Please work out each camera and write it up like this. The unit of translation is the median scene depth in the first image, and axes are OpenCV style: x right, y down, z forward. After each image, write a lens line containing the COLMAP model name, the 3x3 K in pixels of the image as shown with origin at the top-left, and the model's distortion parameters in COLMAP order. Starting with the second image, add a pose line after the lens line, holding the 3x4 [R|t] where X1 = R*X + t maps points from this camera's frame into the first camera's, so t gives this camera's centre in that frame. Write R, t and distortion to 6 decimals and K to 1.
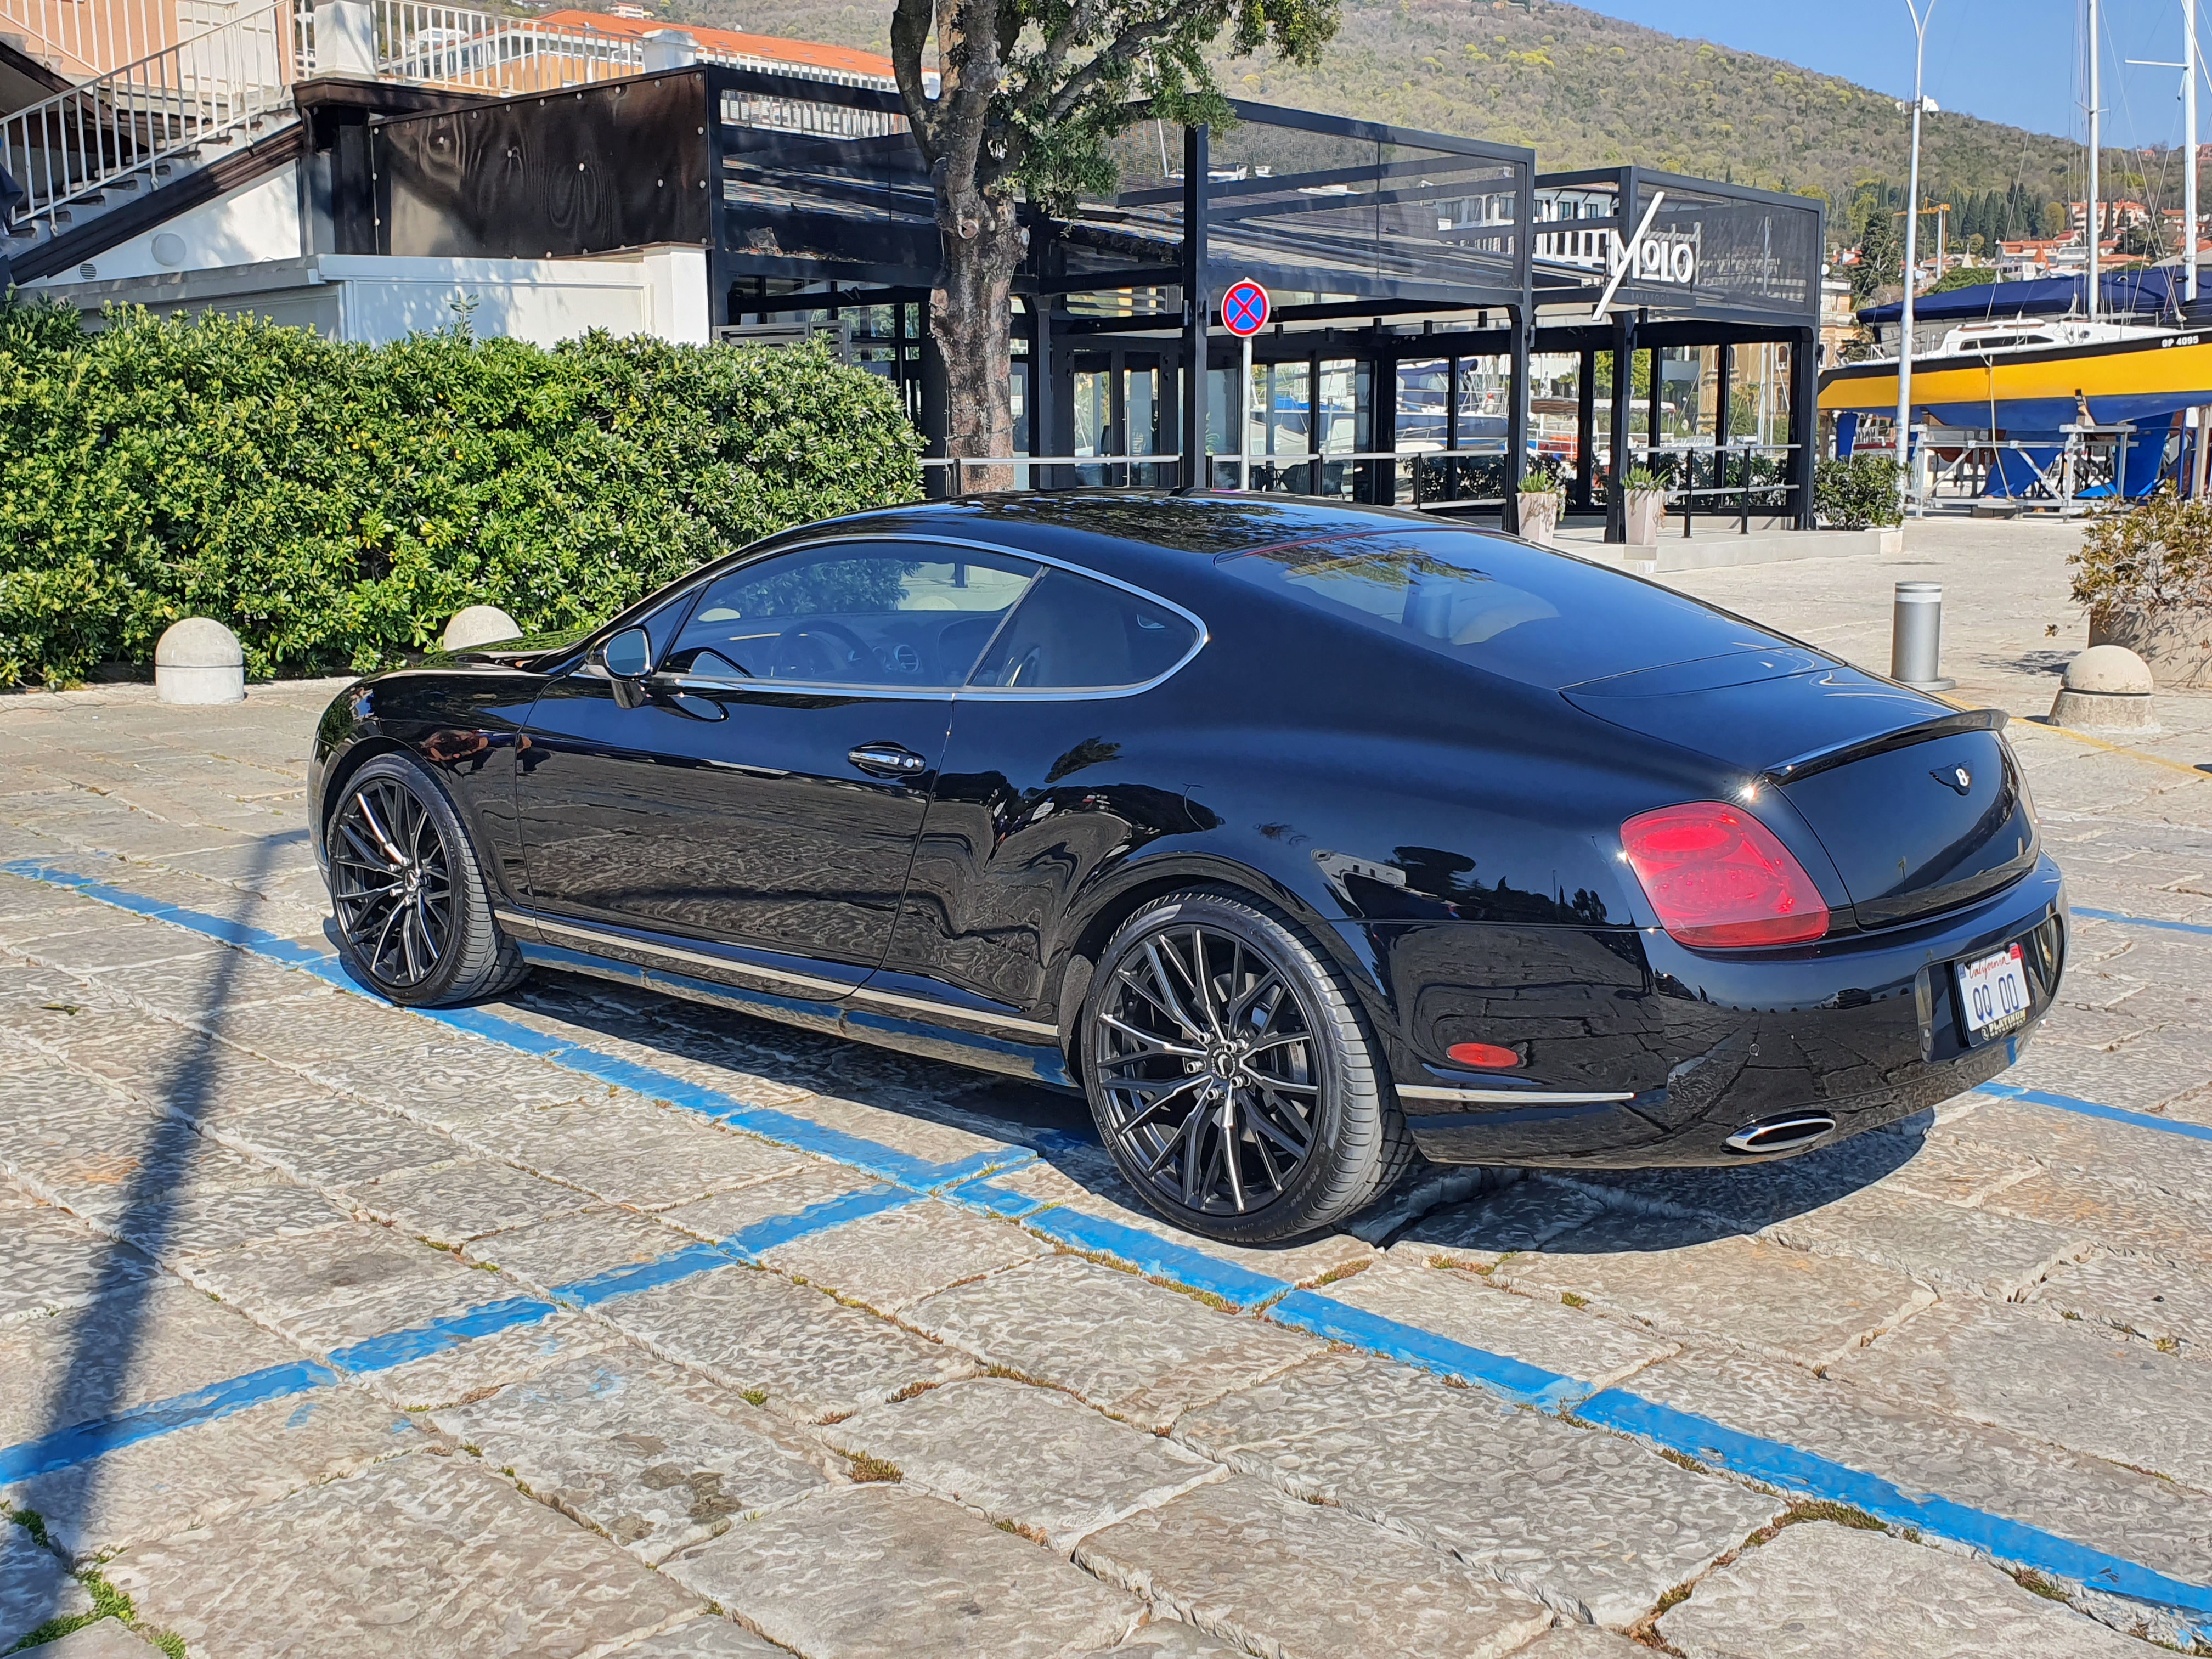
lens RADIAL K [[2369.3, 0, 1086.7], [0, 2369.3, 782.9], [0, 0, 1]] dist [0.046839, 0.000000]
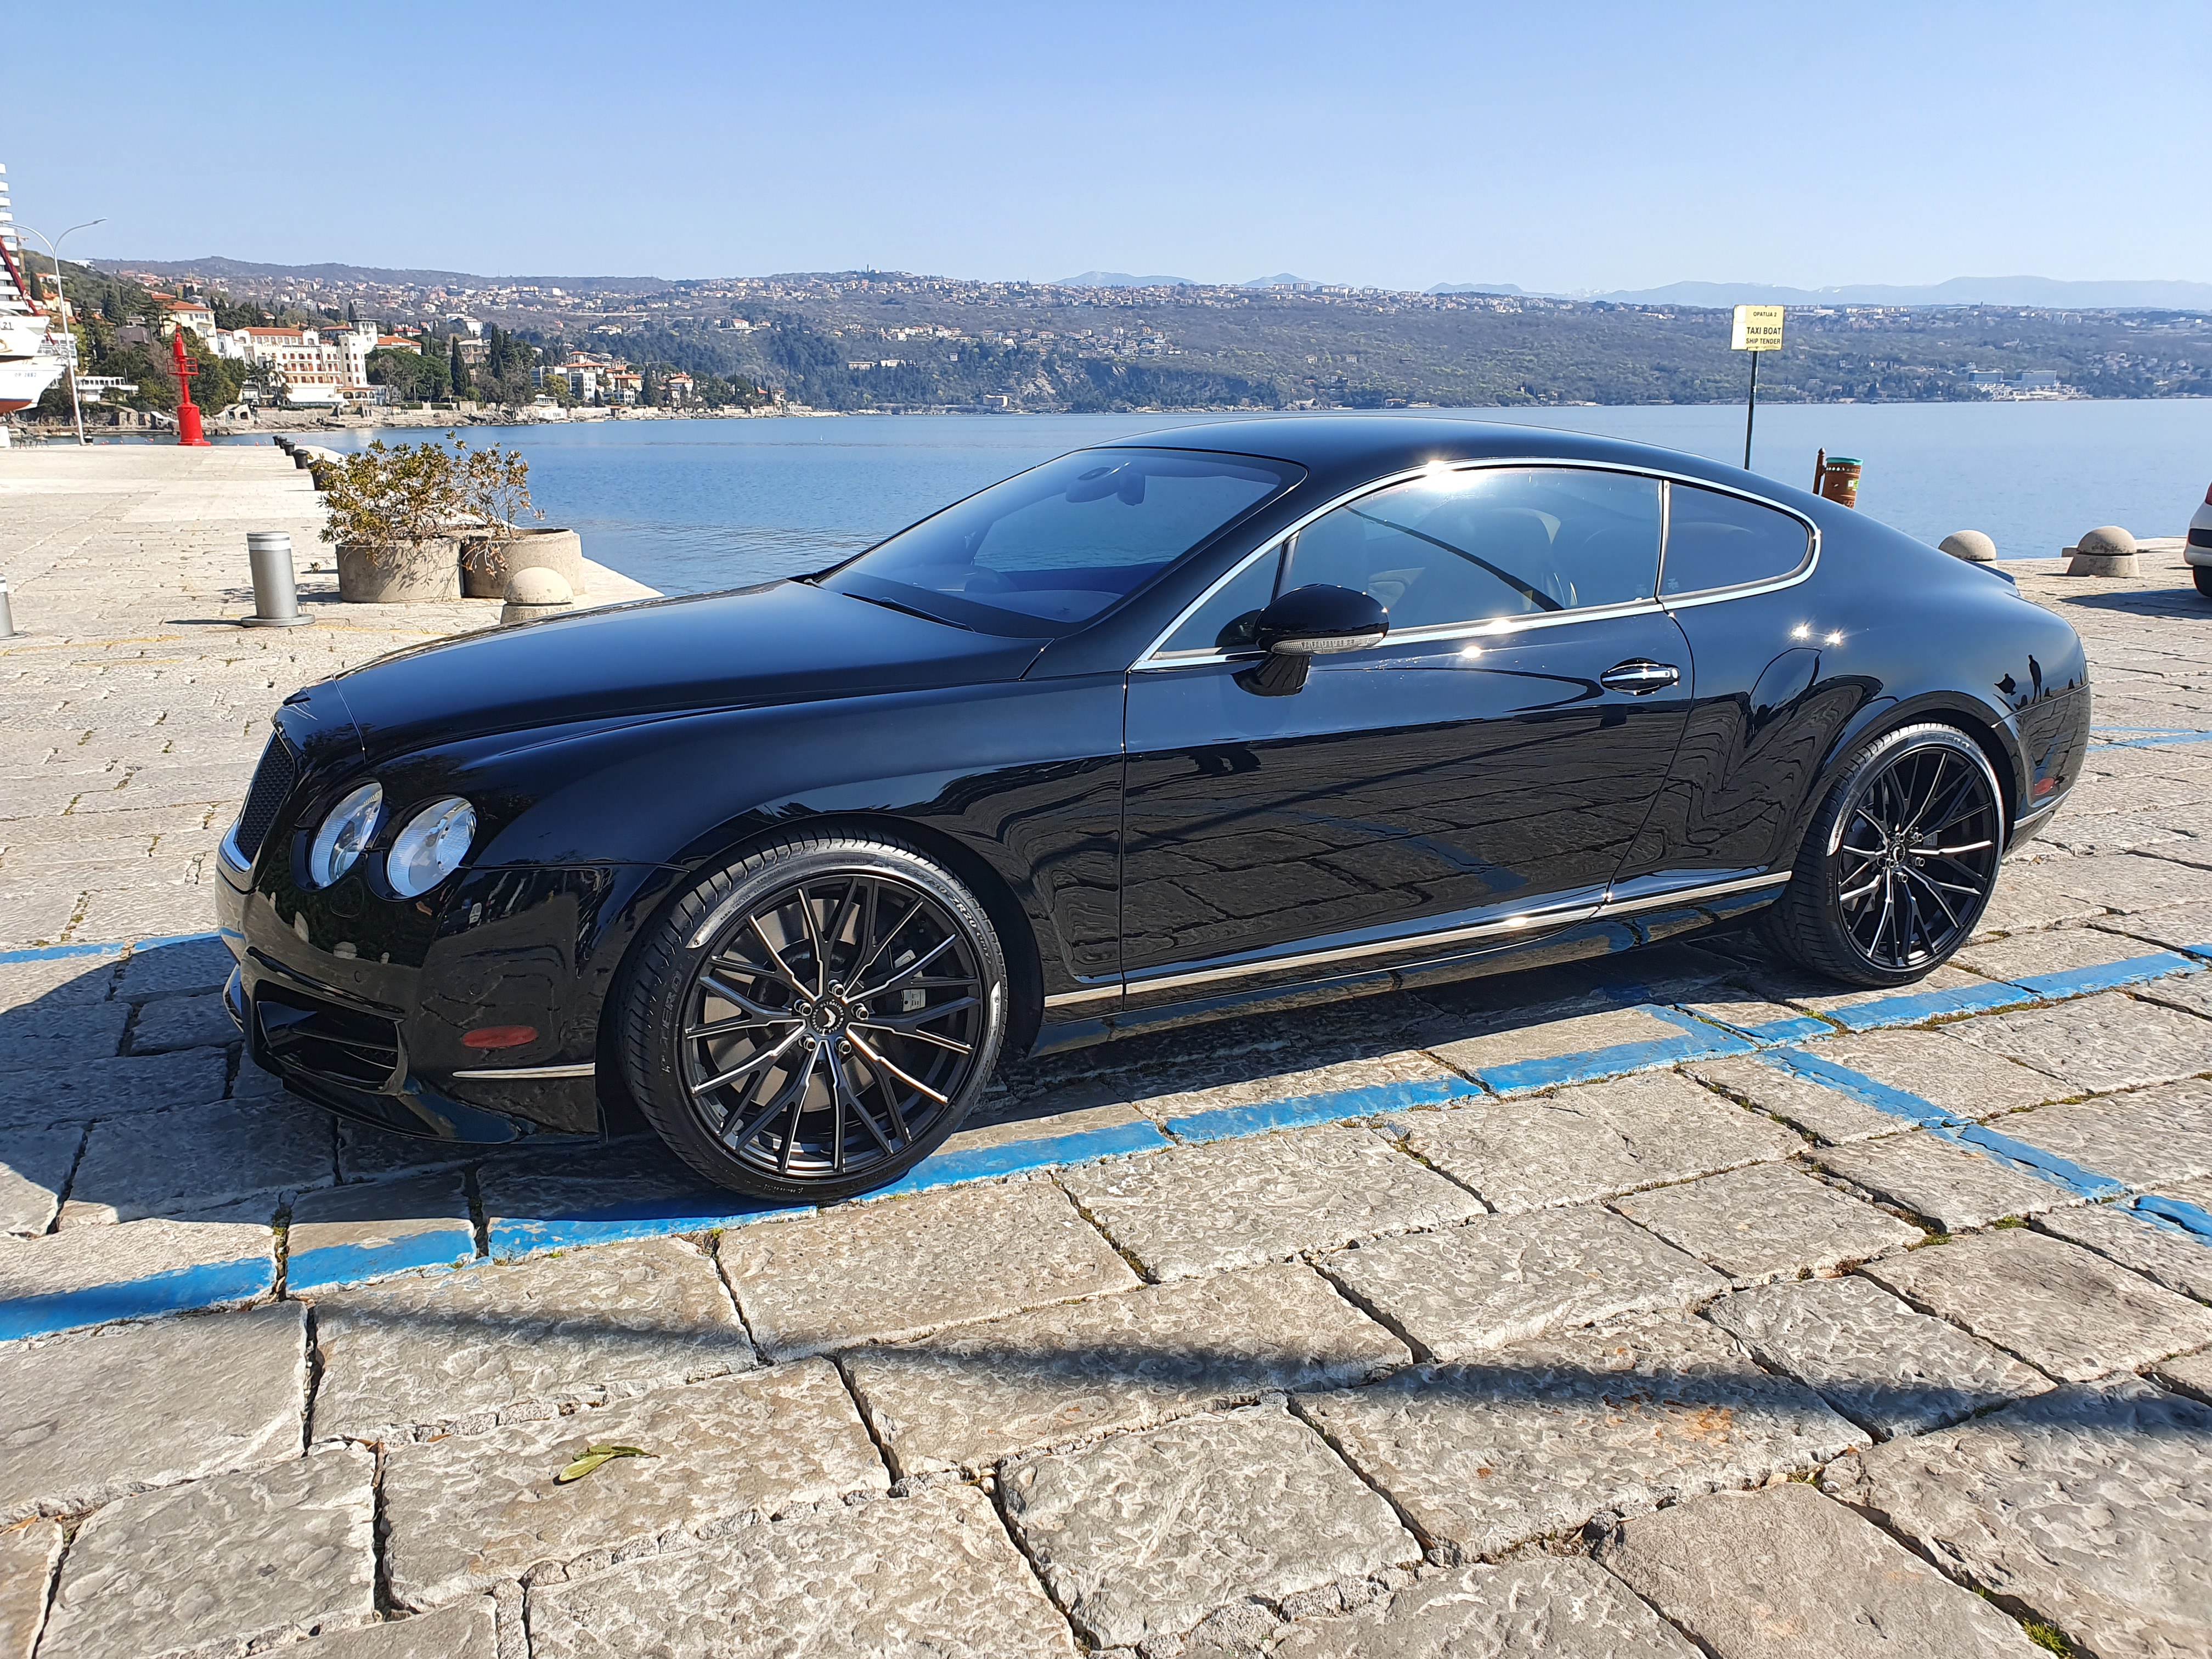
lens RADIAL K [[1729.0, 0, 1103.4], [0, 1729.0, 836.4], [0, 0, 1]] dist [-0.004052, 0.040575]
pose [[0.360983, -0.217282, 0.906907, -0.795301], [0.133492, 0.974503, 0.180342, -0.100475], [-0.922969, 0.055964, 0.380785, 0.853697]]
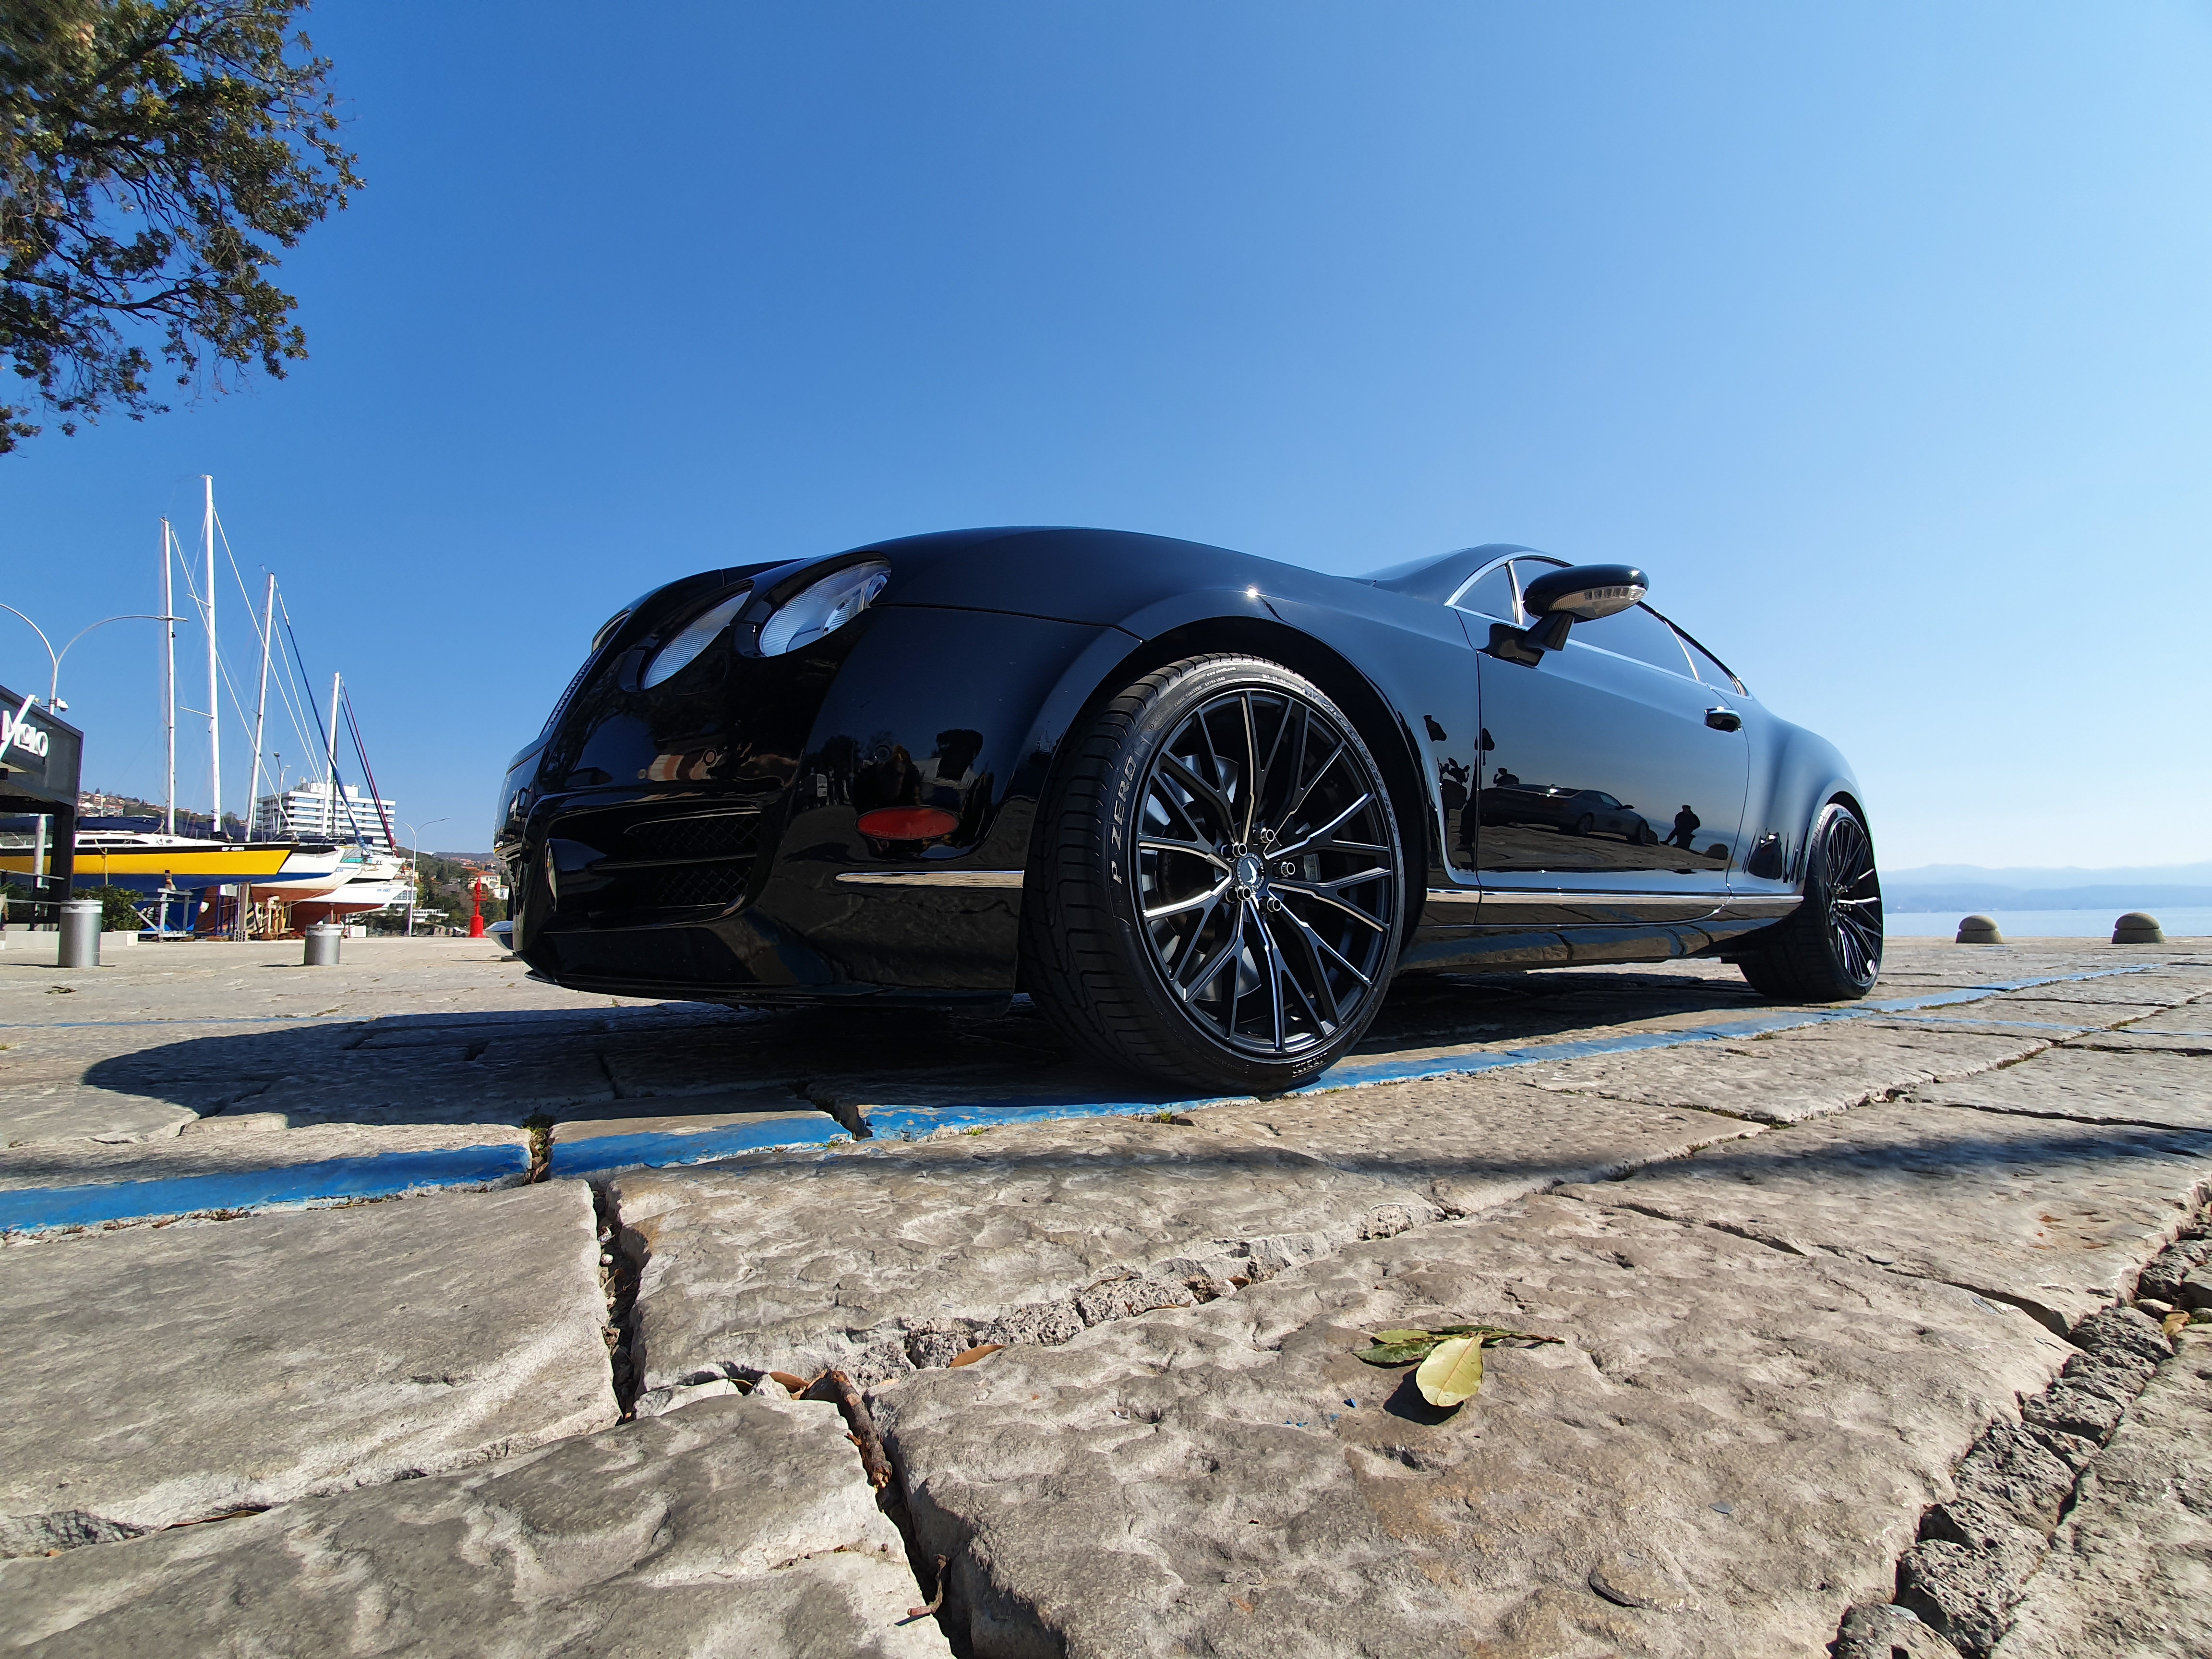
lens RADIAL K [[879.1, 0, 1118.1], [0, 879.1, 848.1], [0, 0, 1]] dist [0.002178, -0.011995]
pose [[0.210577, 0.090907, 0.973341, -0.581218], [0.147606, 0.981295, -0.123584, 0.066023], [-0.966369, 0.169695, 0.193220, 1.142709]]
